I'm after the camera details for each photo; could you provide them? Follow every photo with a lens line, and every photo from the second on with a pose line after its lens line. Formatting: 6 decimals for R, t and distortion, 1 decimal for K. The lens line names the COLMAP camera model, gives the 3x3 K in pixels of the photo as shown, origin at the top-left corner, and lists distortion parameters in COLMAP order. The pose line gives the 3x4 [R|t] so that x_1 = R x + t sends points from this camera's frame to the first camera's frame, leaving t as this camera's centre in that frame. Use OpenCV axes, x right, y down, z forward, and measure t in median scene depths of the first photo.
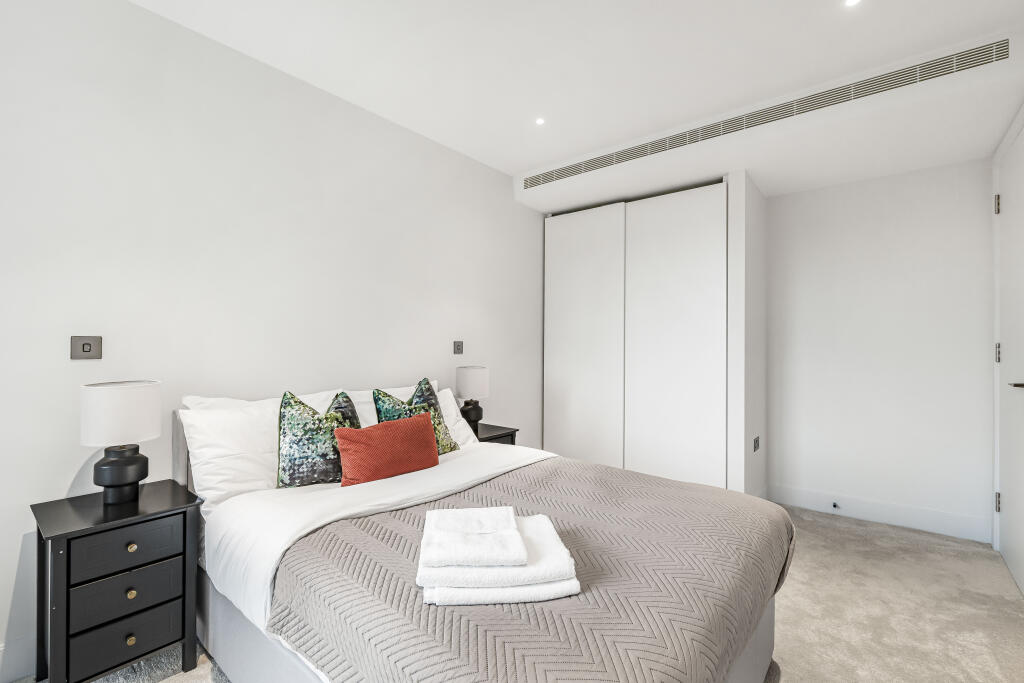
lens RADIAL K [[461.7, 0, 512.0], [0, 461.7, 341.5], [0, 0, 1]] dist [0.001052, 0.000329]
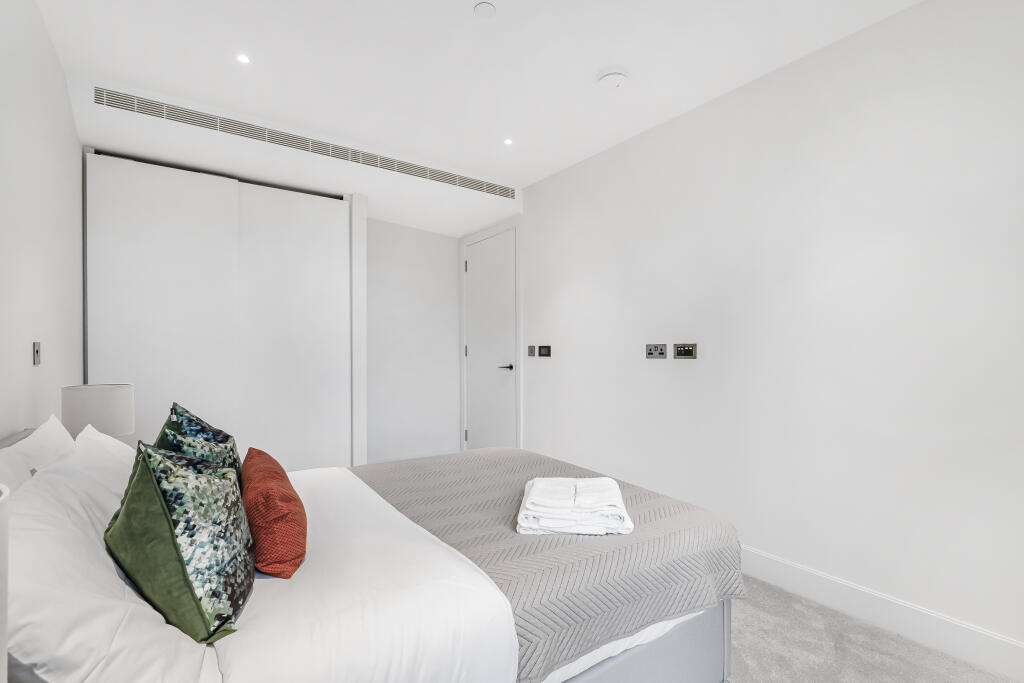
lens RADIAL K [[452.0, 0, 516.7], [0, 452.0, 350.7], [0, 0, 1]] dist [-0.002125, 0.000106]
pose [[0.268782, -0.008957, 0.963159, -0.649464], [-0.010838, 0.999865, 0.012323, -0.000706], [-0.963140, -0.013751, 0.268649, 0.405382]]
